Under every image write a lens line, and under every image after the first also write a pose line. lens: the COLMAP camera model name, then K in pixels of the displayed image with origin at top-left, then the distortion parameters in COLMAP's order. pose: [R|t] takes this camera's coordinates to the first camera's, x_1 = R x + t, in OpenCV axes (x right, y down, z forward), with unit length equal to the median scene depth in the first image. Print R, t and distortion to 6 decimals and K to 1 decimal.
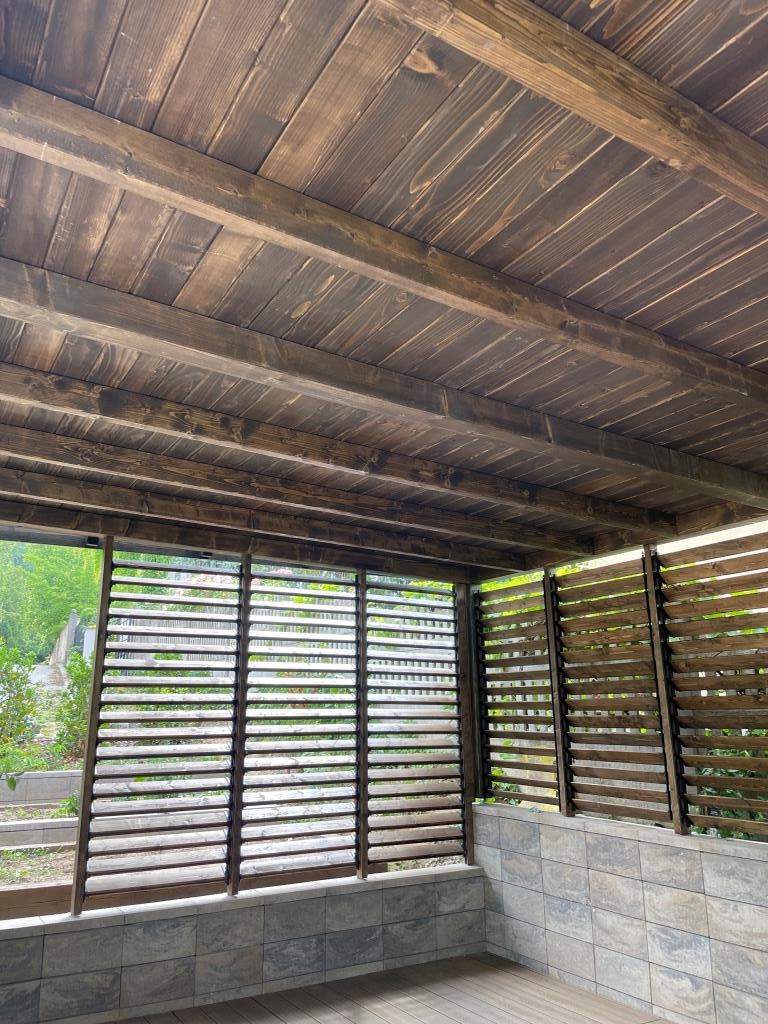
lens RADIAL K [[777.4, 0, 377.3], [0, 777.4, 507.1], [0, 0, 1]] dist [0.099971, -0.134192]
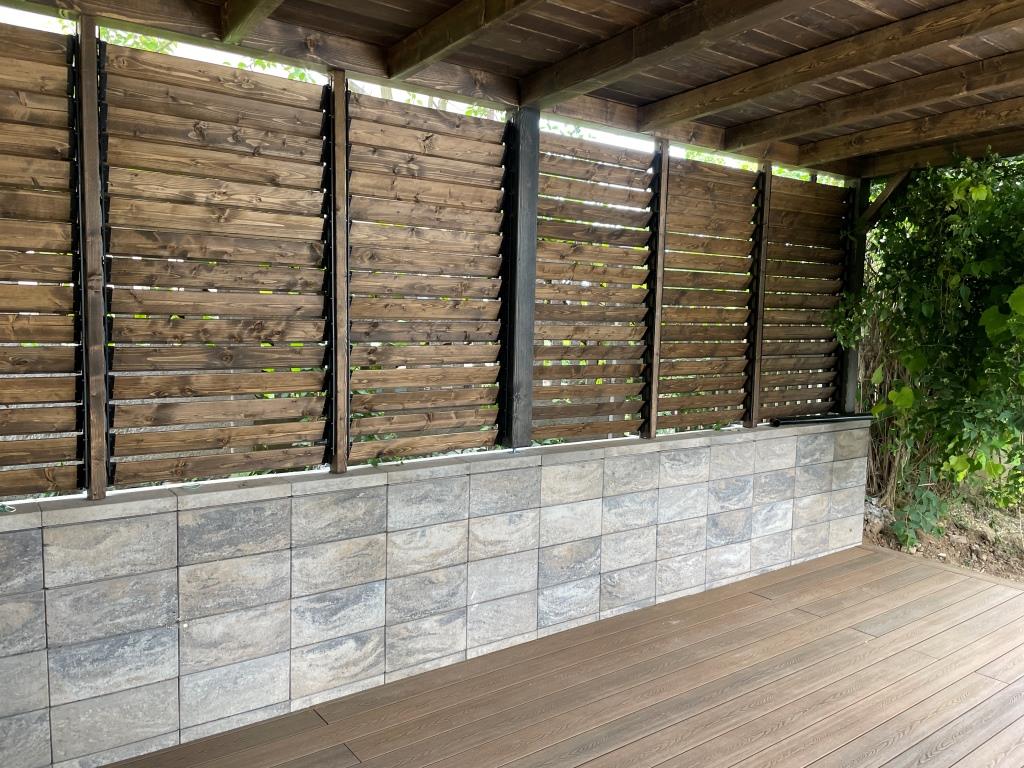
lens RADIAL K [[776.2, 0, 519.2], [0, 776.2, 384.8], [0, 0, 1]] dist [0.098059, -0.131957]
pose [[-0.098592, -0.082337, 0.991716, -0.368210], [-0.272774, 0.960637, 0.052638, 0.239604], [-0.957013, -0.265325, -0.117170, 0.926417]]
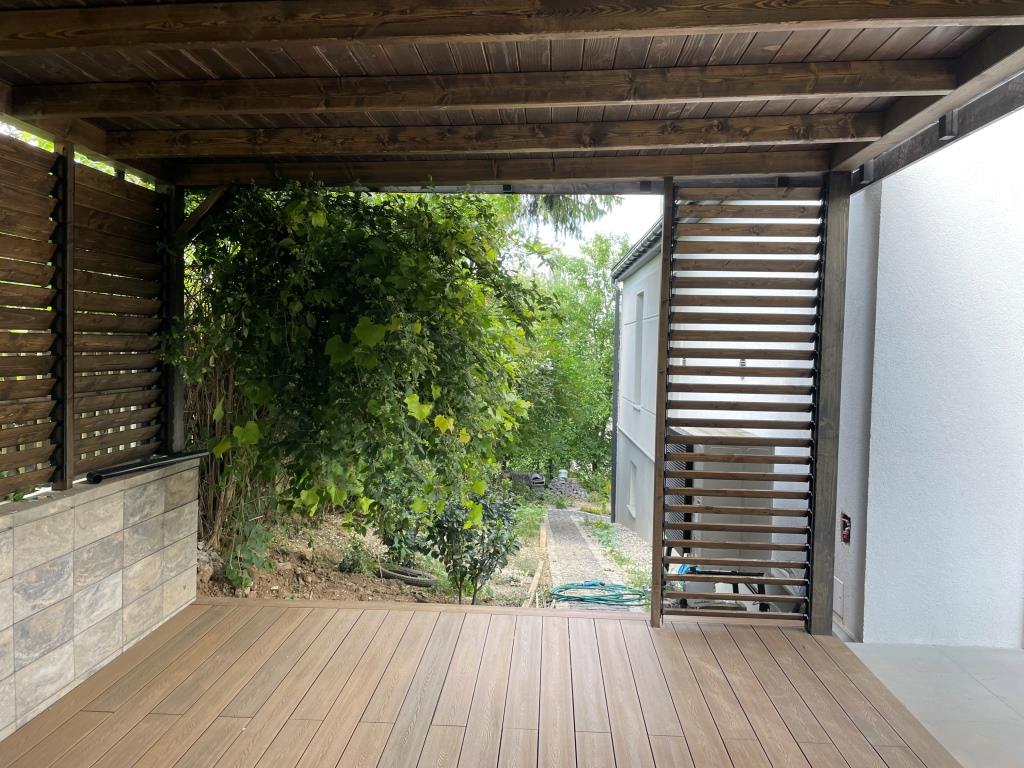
lens RADIAL K [[777.4, 0, 519.3], [0, 777.4, 382.4], [0, 0, 1]] dist [0.099971, -0.134192]
pose [[-0.835883, -0.036105, 0.547719, -0.173826], [-0.156064, 0.972286, -0.174081, 0.226378], [-0.526254, -0.230991, -0.818352, 0.929605]]
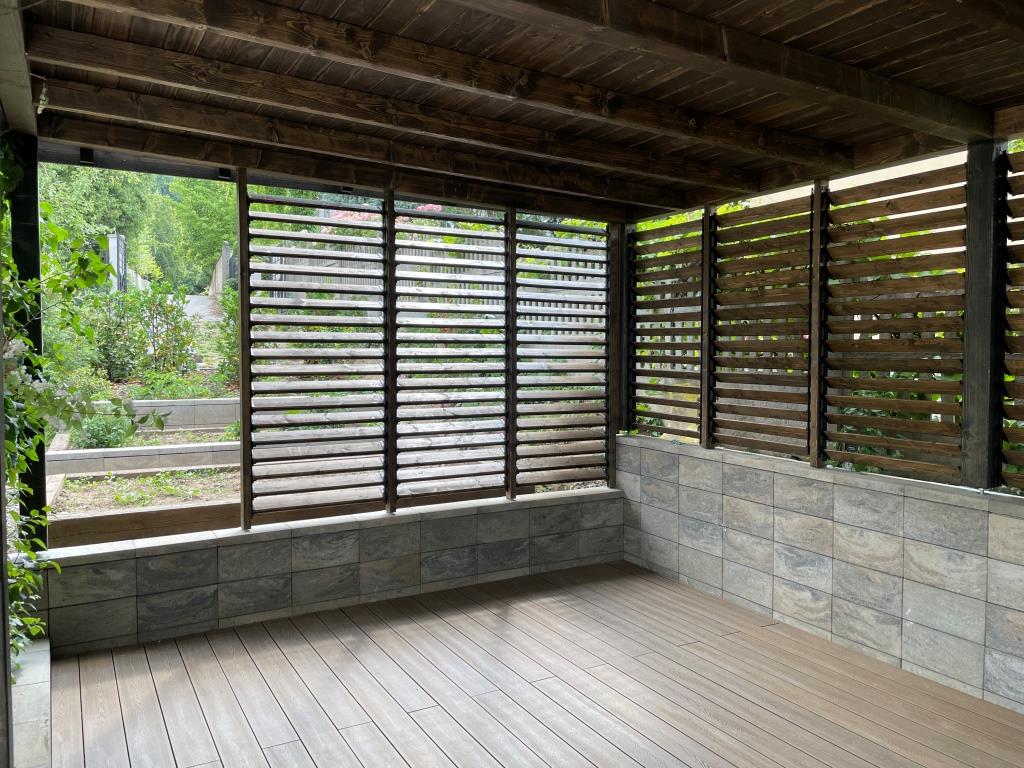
lens RADIAL K [[775.4, 0, 516.5], [0, 775.4, 376.6], [0, 0, 1]] dist [0.099880, -0.136858]
pose [[0.999819, 0.009619, -0.016430, 0.005039], [-0.004371, 0.955902, 0.293653, -0.002184], [0.018530, -0.293528, 0.955771, 0.039671]]
